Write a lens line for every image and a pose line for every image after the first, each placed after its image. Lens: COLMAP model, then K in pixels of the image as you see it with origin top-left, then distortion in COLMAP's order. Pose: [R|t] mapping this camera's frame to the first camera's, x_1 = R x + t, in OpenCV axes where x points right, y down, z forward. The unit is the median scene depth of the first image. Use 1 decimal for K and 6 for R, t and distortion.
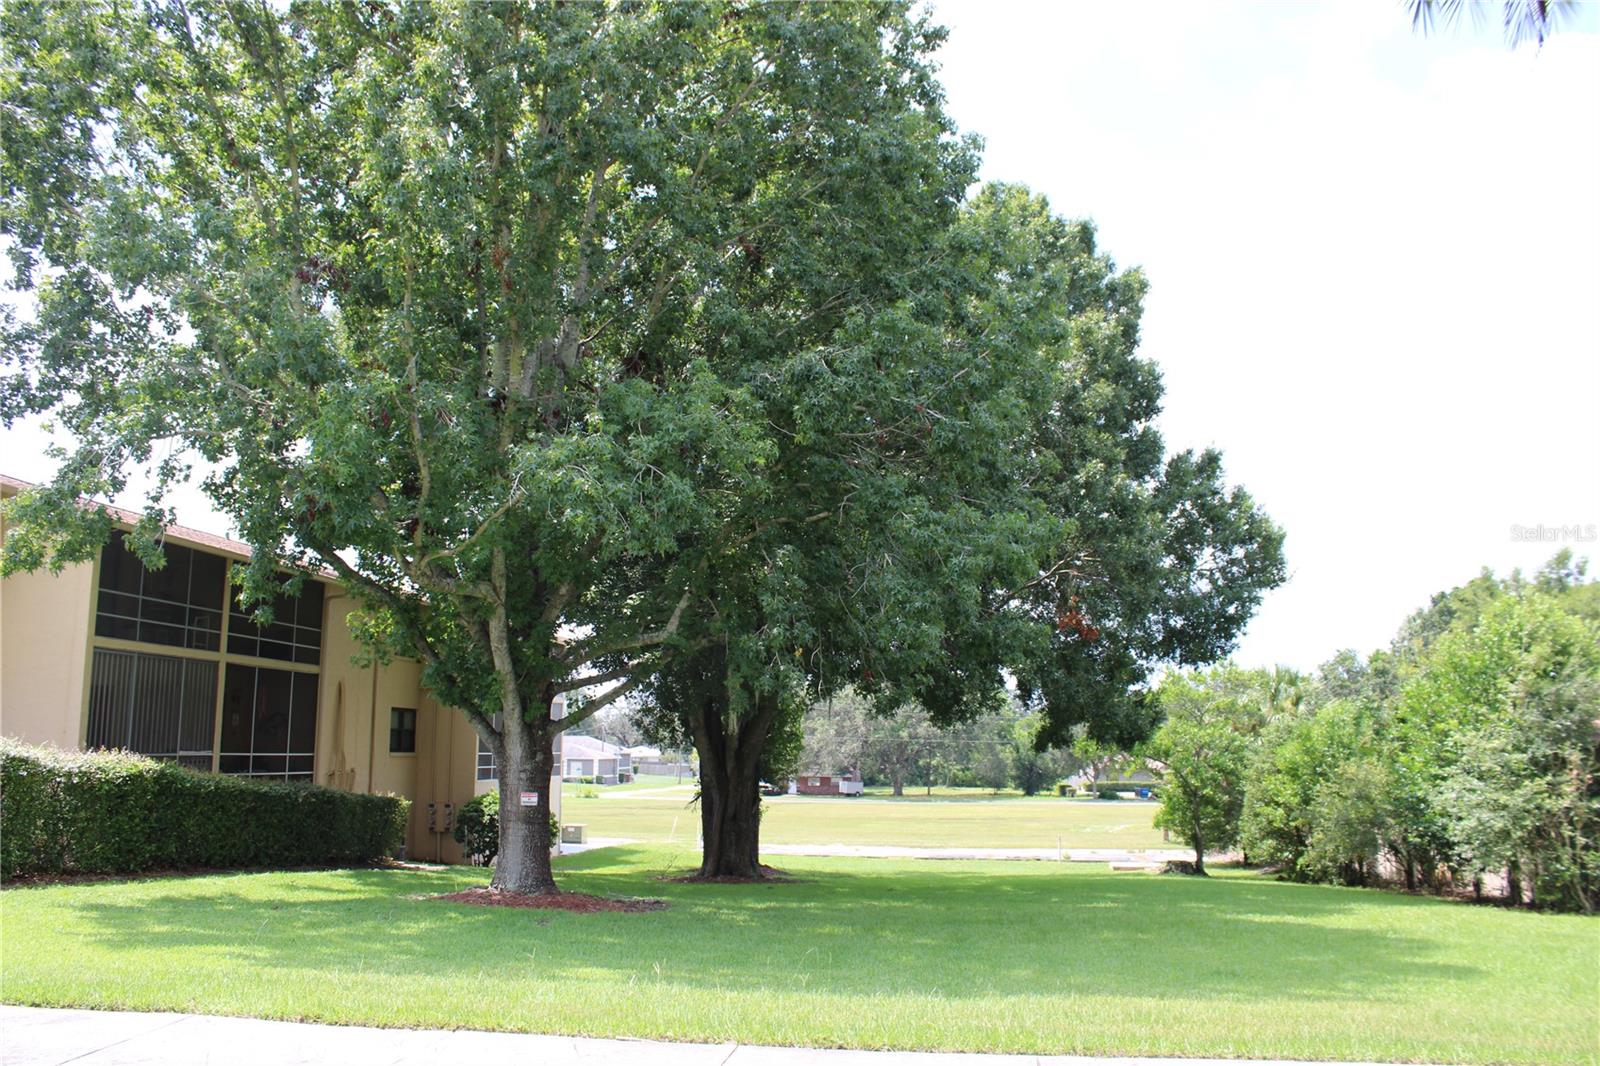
lens RADIAL K [[1345.3, 0, 800.0], [0, 1345.3, 533.0], [0, 0, 1]] dist [-0.167042, 0.150318]
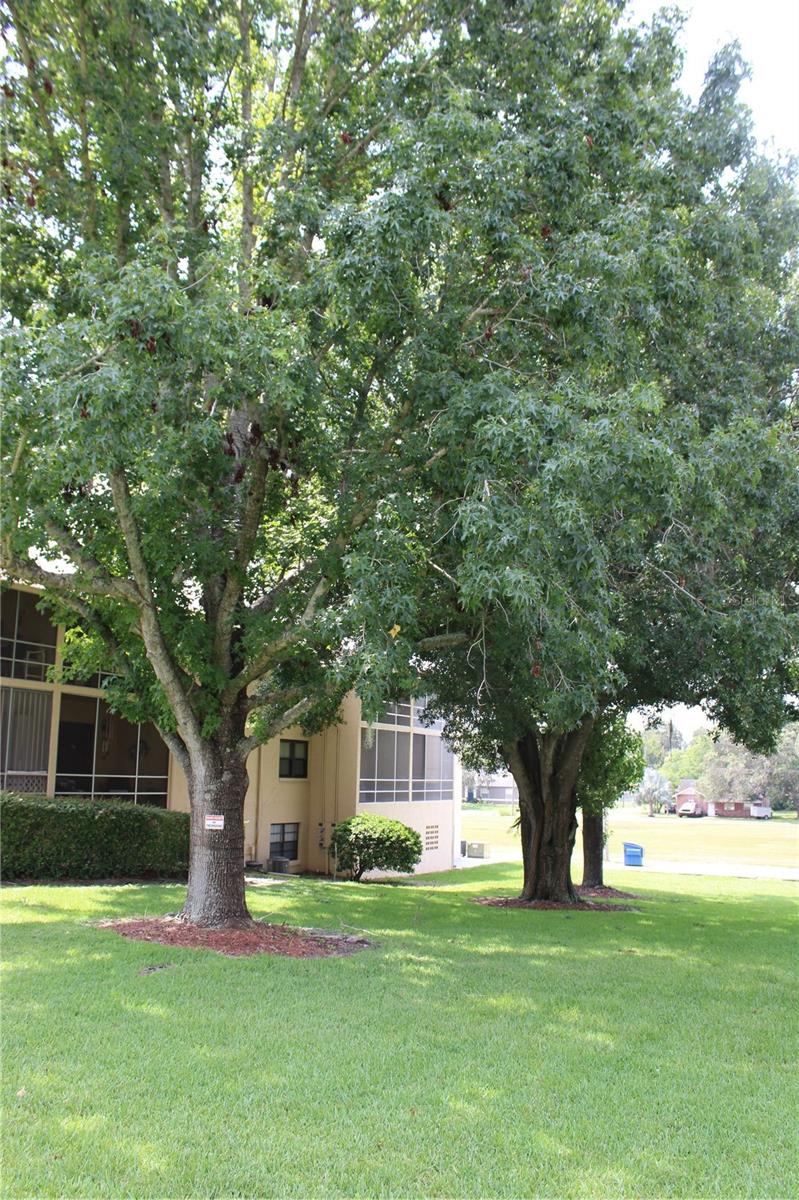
lens RADIAL K [[1011.1, 0, 399.6], [0, 1011.1, 634.8], [0, 0, 1]] dist [-0.168235, 0.147140]
pose [[0.944927, -0.031365, -0.325774, 0.144730], [0.036796, 0.999267, 0.010519, 0.067898], [0.325205, -0.021926, 0.945389, 0.389145]]
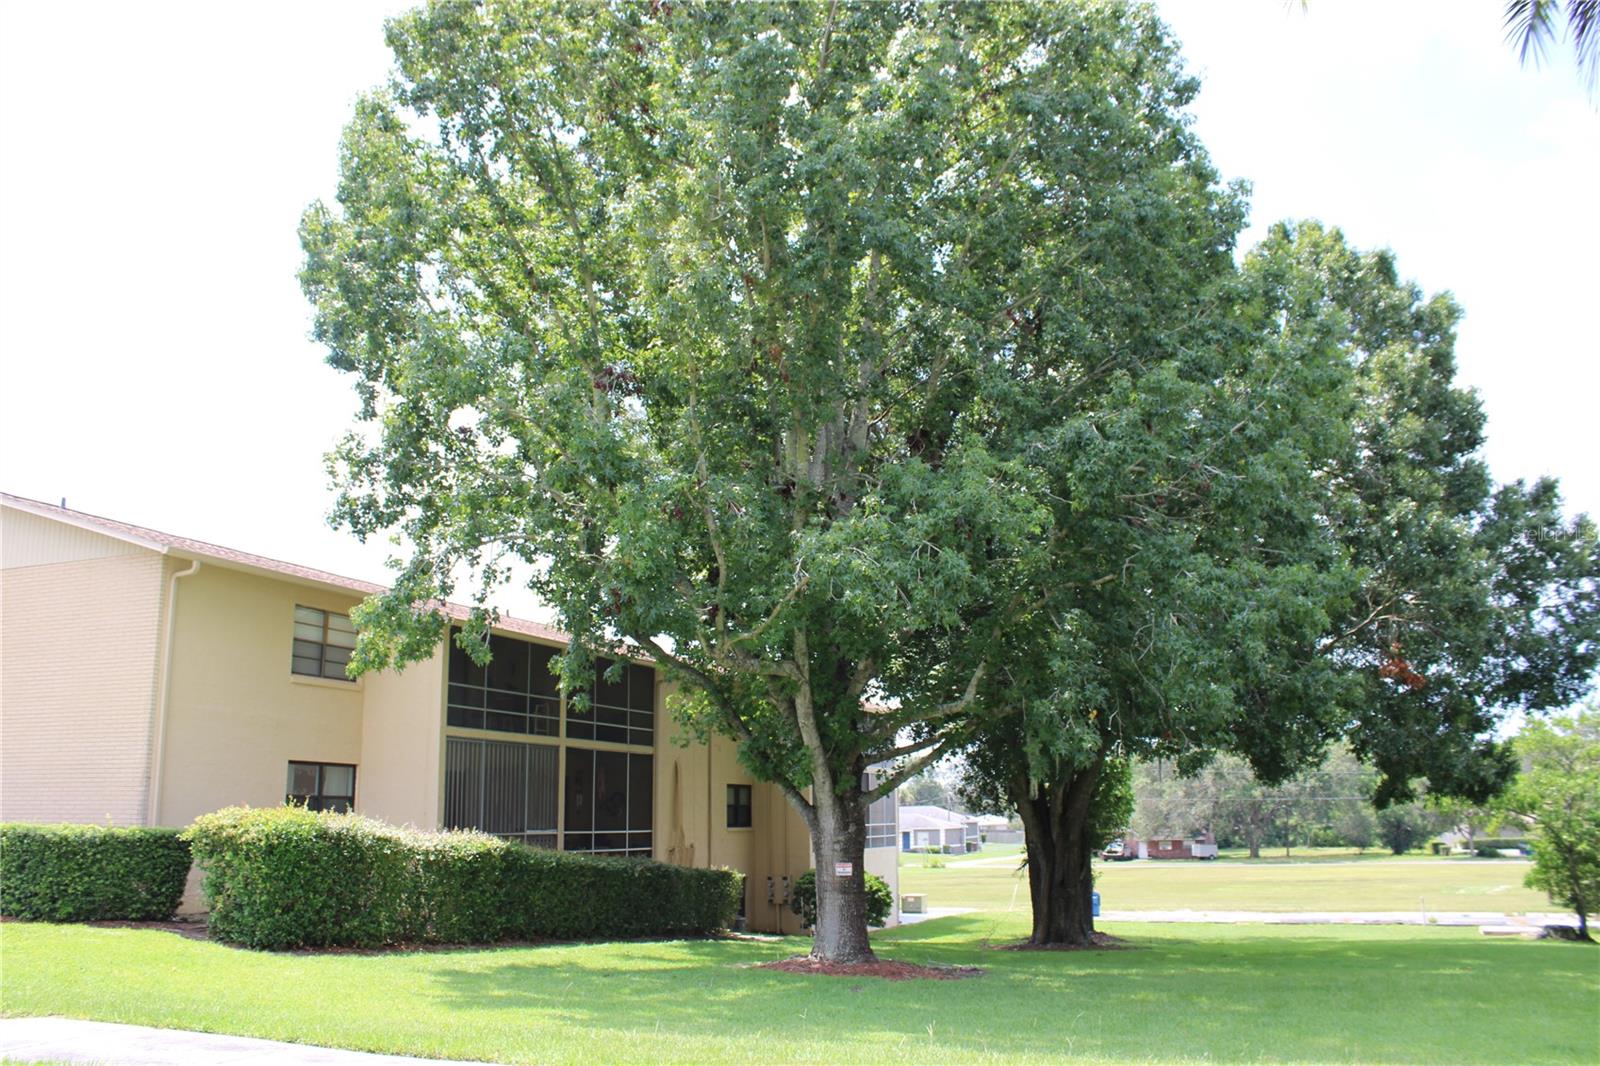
lens RADIAL K [[1348.2, 0, 791.2], [0, 1348.2, 536.8], [0, 0, 1]] dist [-0.168235, 0.147140]
pose [[0.965094, -0.068550, -0.252772, 0.035255], [0.056578, 0.996918, -0.054339, -0.002596], [0.255718, 0.038140, 0.965999, -0.018169]]
